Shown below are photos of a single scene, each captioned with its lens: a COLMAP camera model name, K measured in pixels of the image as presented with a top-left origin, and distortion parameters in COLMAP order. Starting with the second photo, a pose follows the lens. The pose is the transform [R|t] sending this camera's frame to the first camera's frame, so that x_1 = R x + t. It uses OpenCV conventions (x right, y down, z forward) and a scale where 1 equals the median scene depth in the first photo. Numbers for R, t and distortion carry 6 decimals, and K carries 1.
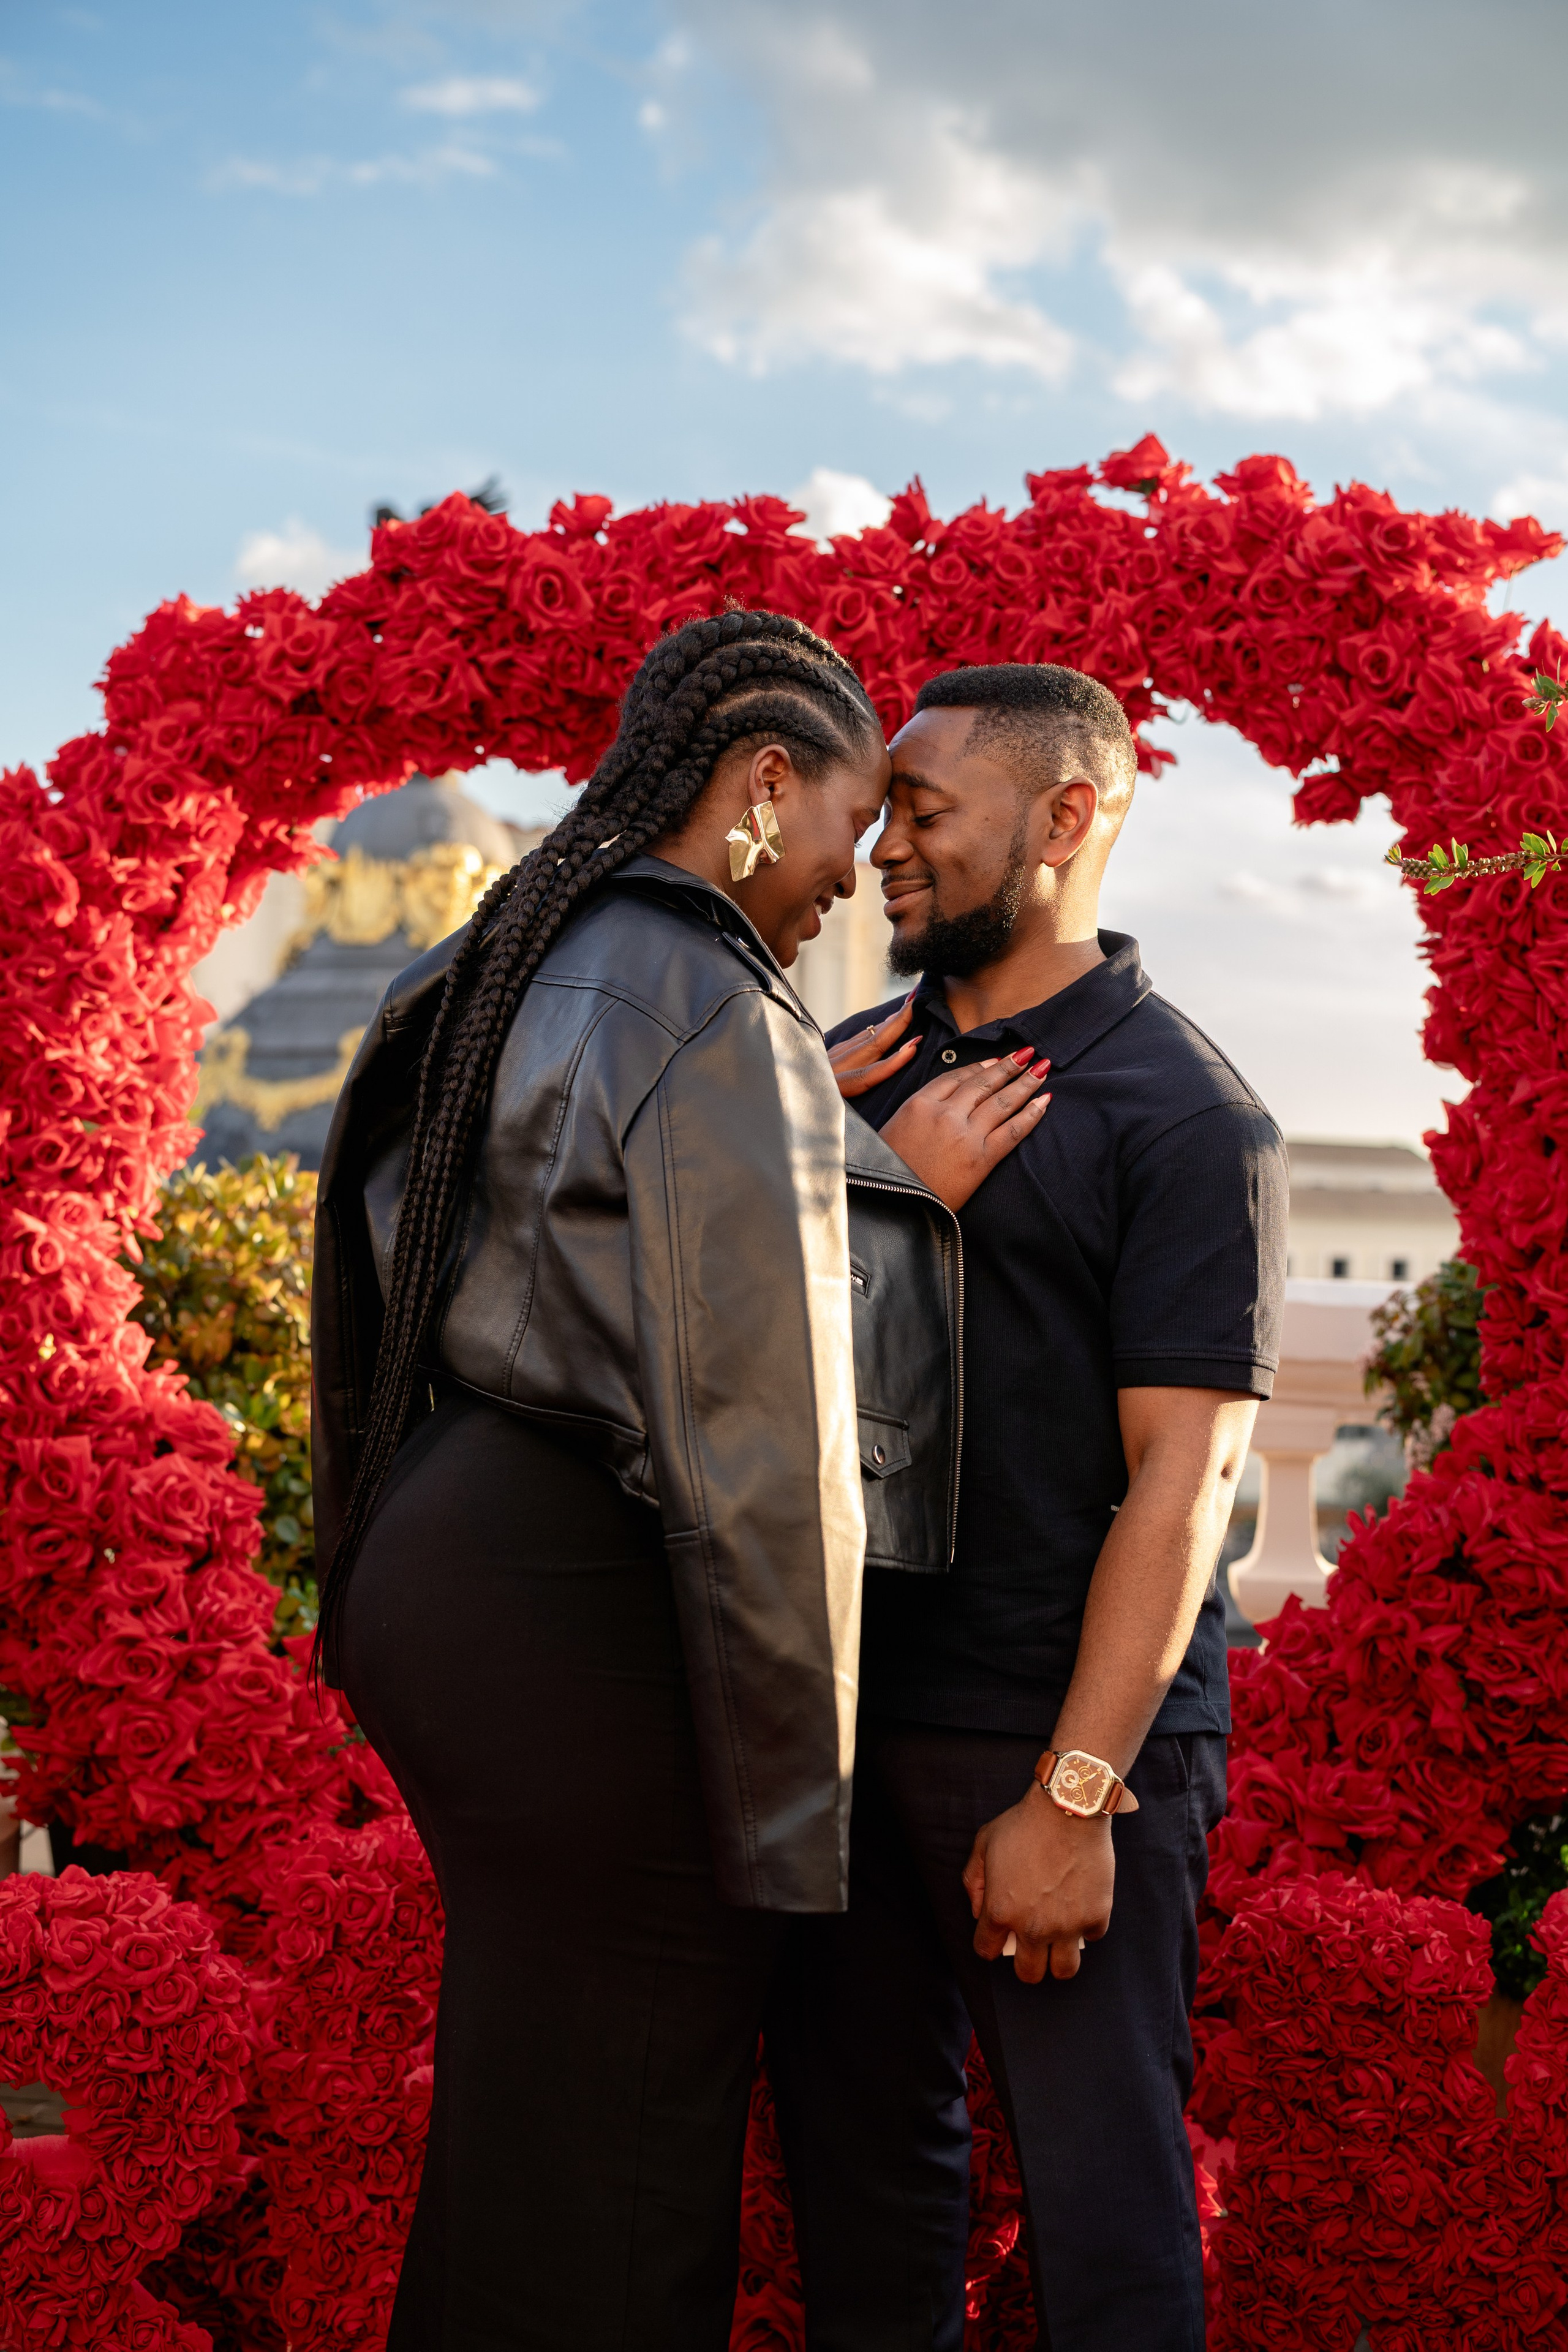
lens RADIAL K [[2751.5, 0, 724.2], [0, 2751.5, 1075.4], [0, 0, 1]] dist [-0.002356, 0.000000]
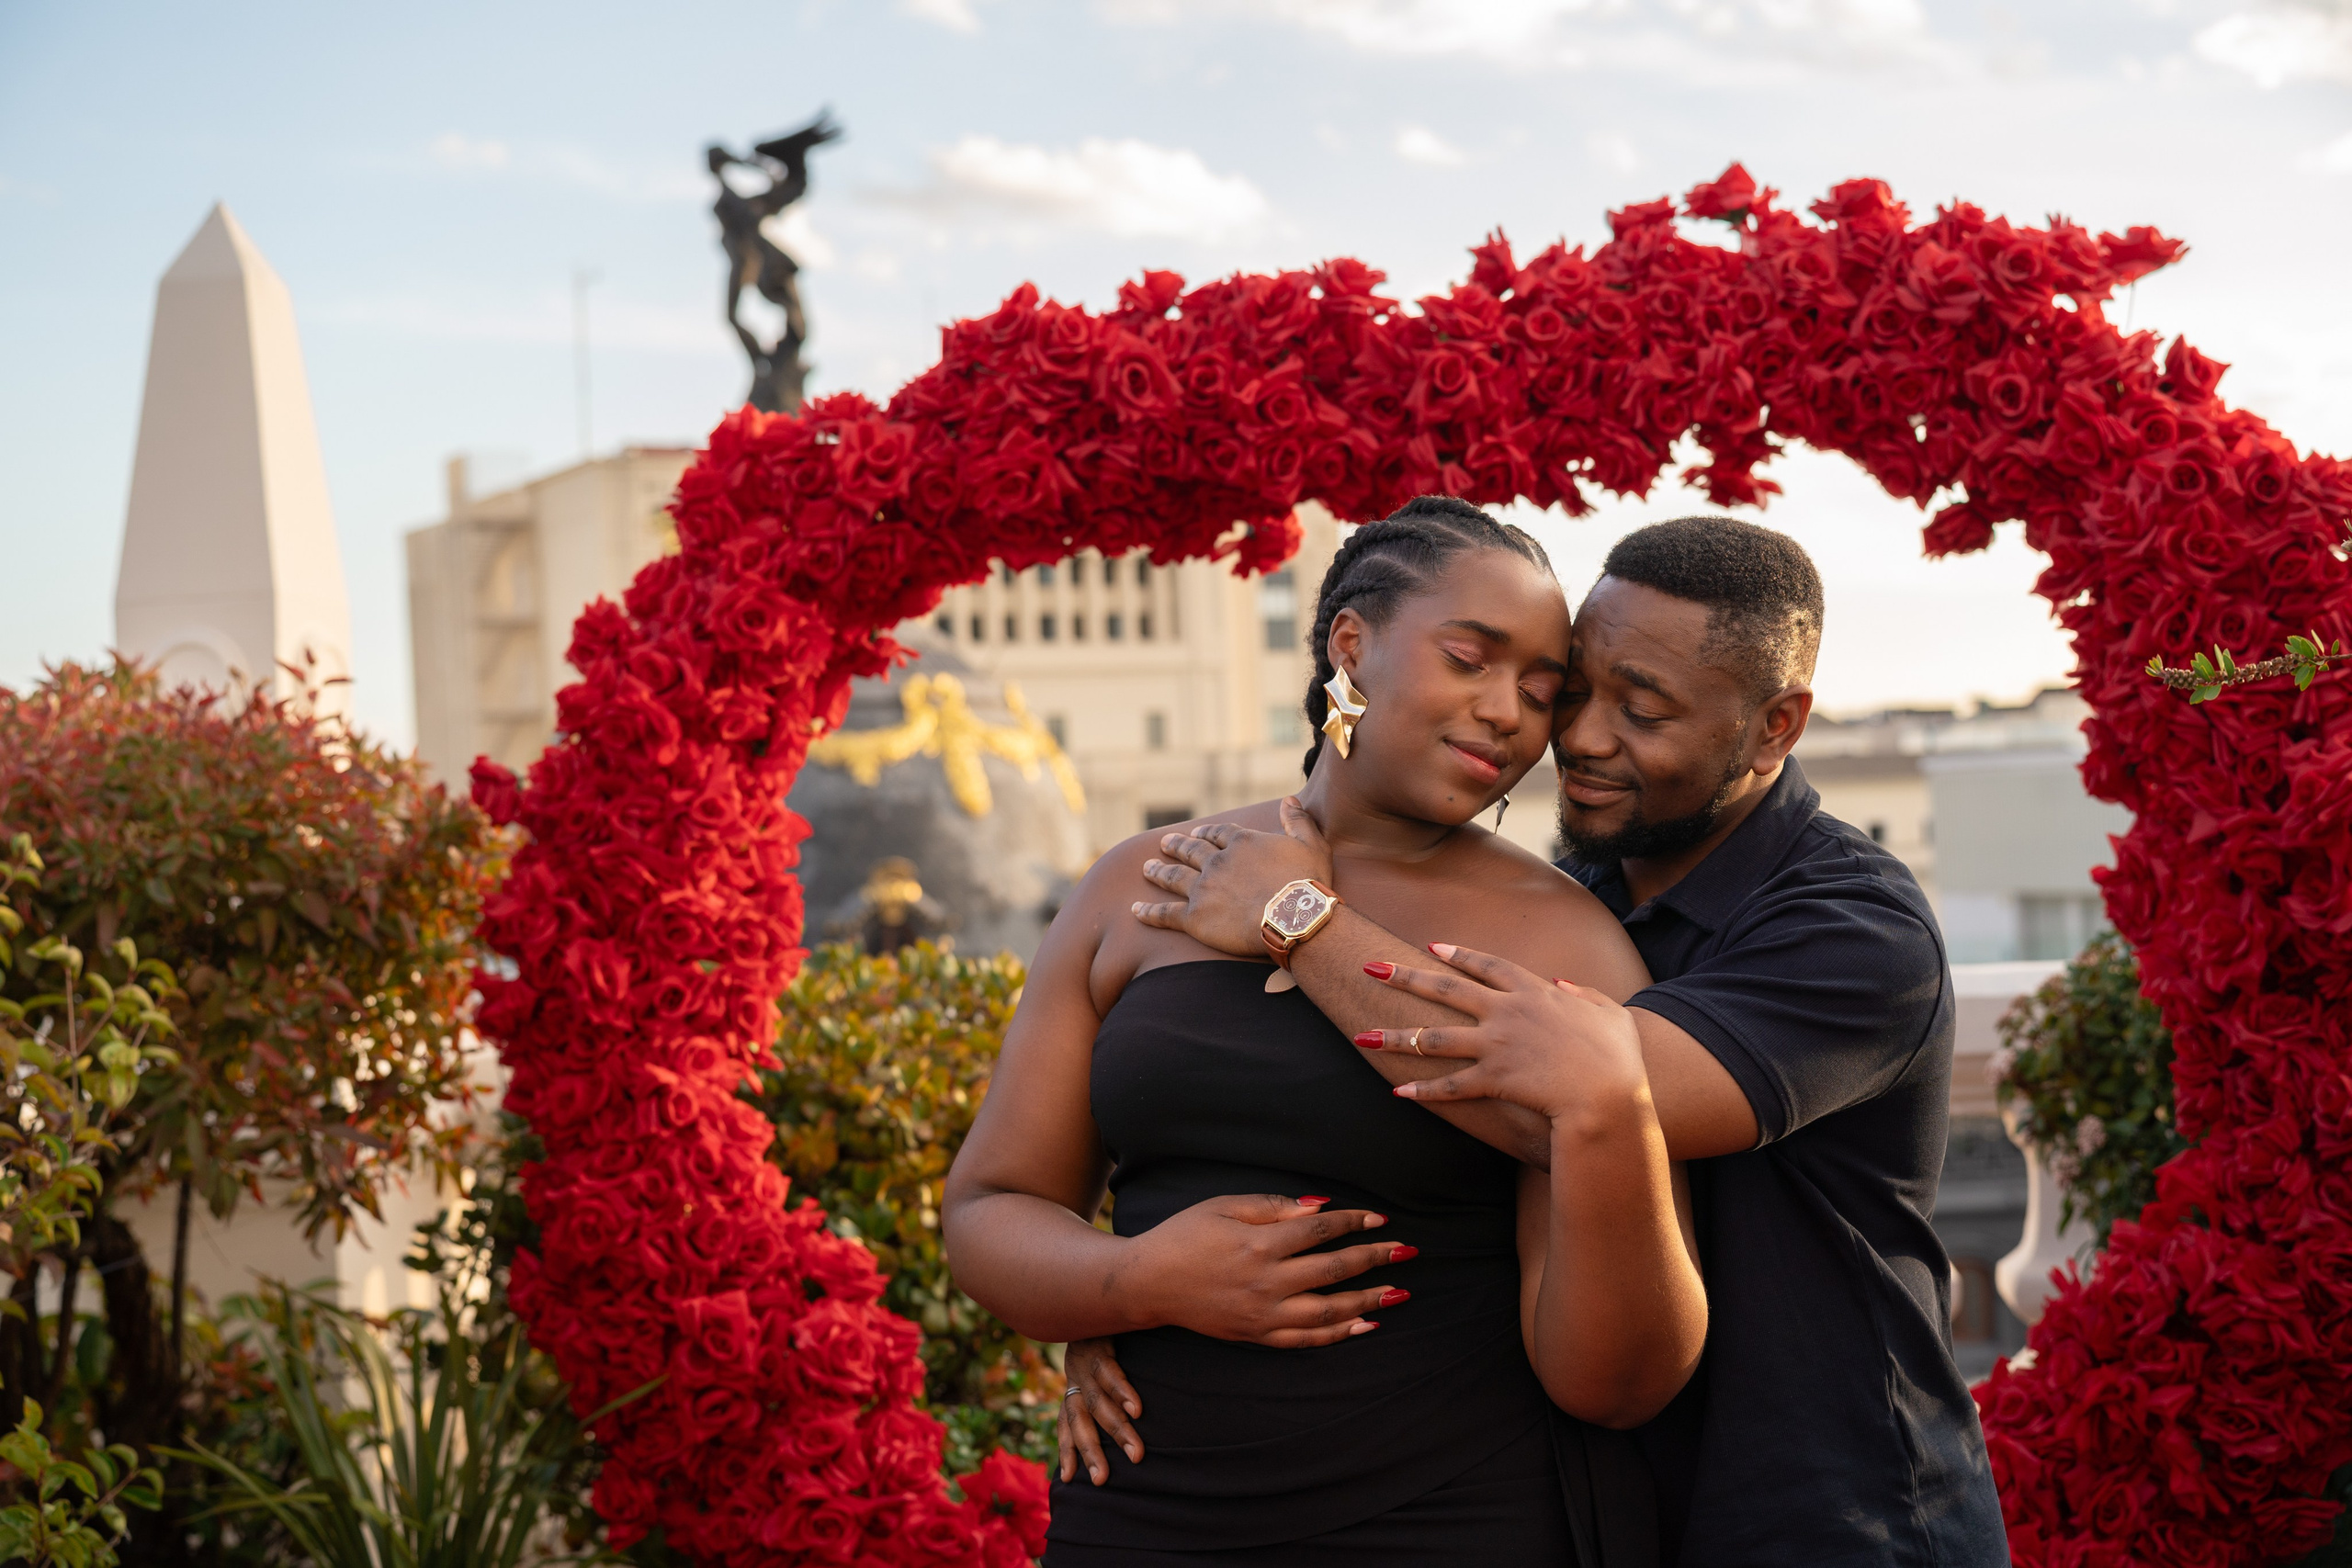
lens RADIAL K [[2850.6, 0, 1071.3], [0, 2850.6, 710.1], [0, 0, 1]] dist [0.011489, 0.000000]
pose [[0.996629, -0.082028, 0.001726, -0.098561], [0.081997, 0.996538, 0.013721, -0.076223], [-0.002845, -0.013533, 0.999904, -0.006461]]
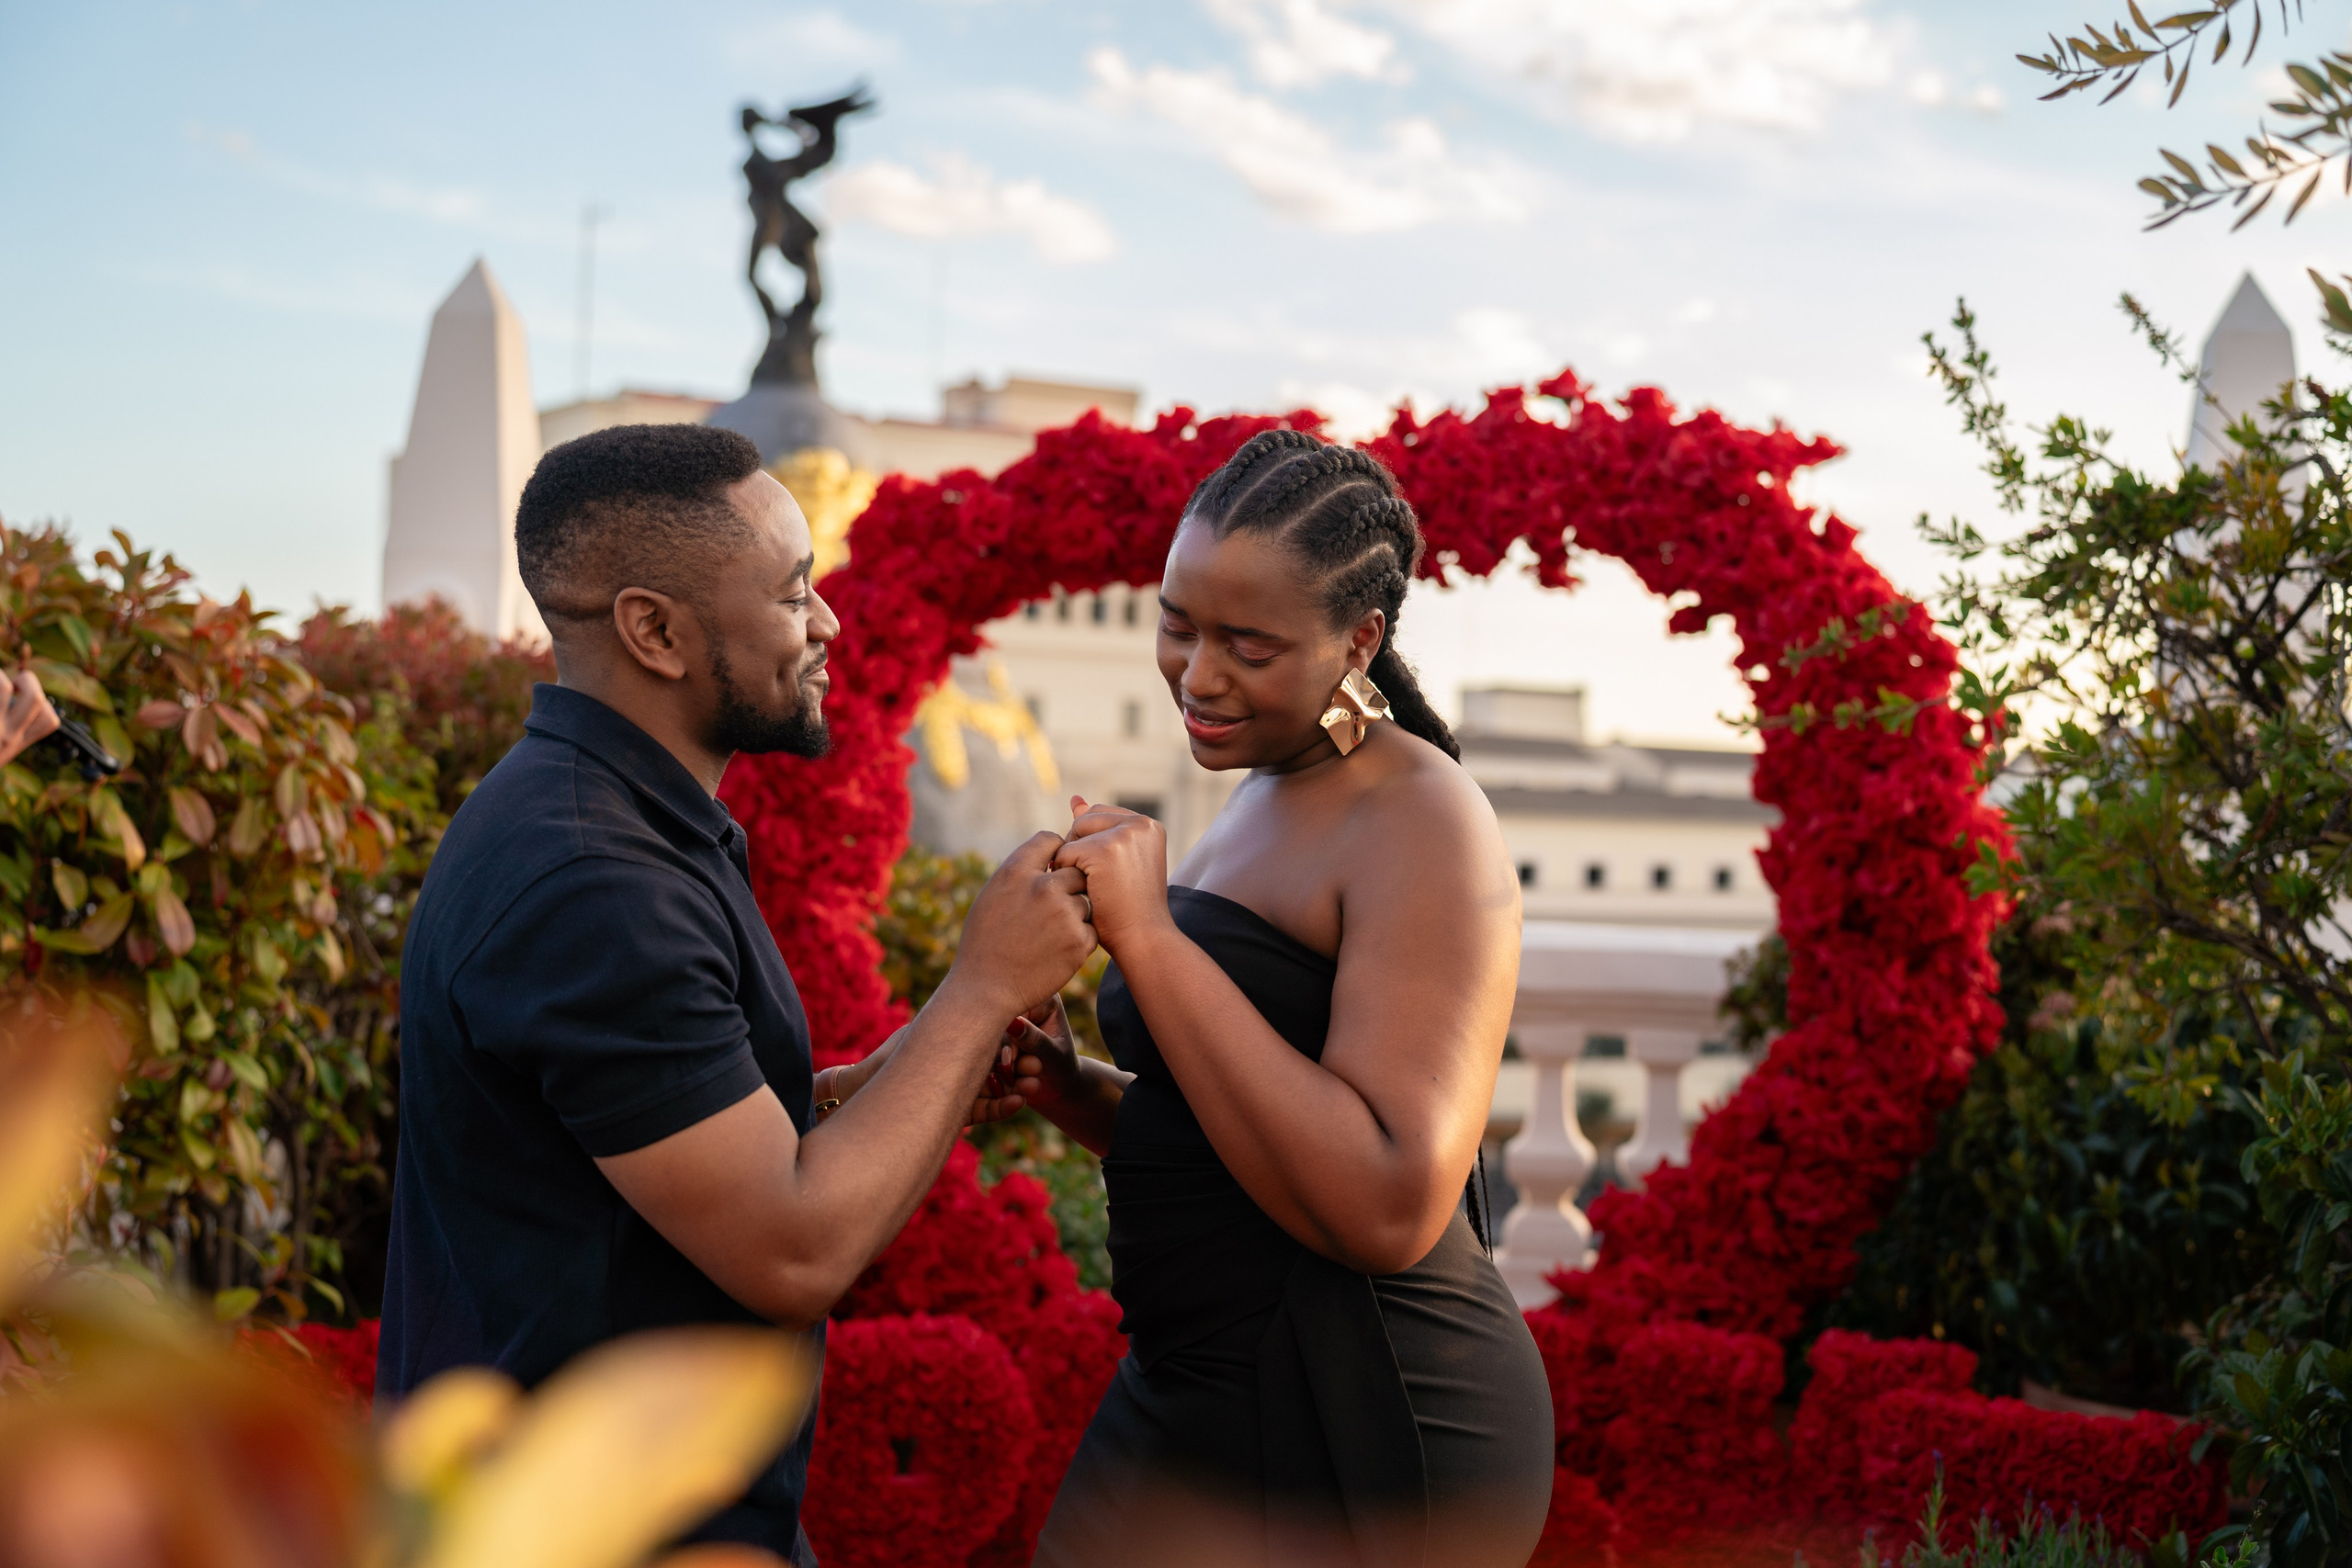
lens RADIAL K [[3102.9, 0, 1071.0], [0, 3102.9, 662.4], [0, 0, 1]] dist [0.048631, 0.000000]
pose [[0.999933, -0.000878, 0.011534, -0.132515], [0.000826, 0.999990, 0.004459, -0.085553], [-0.011538, -0.004449, 0.999924, -0.671342]]
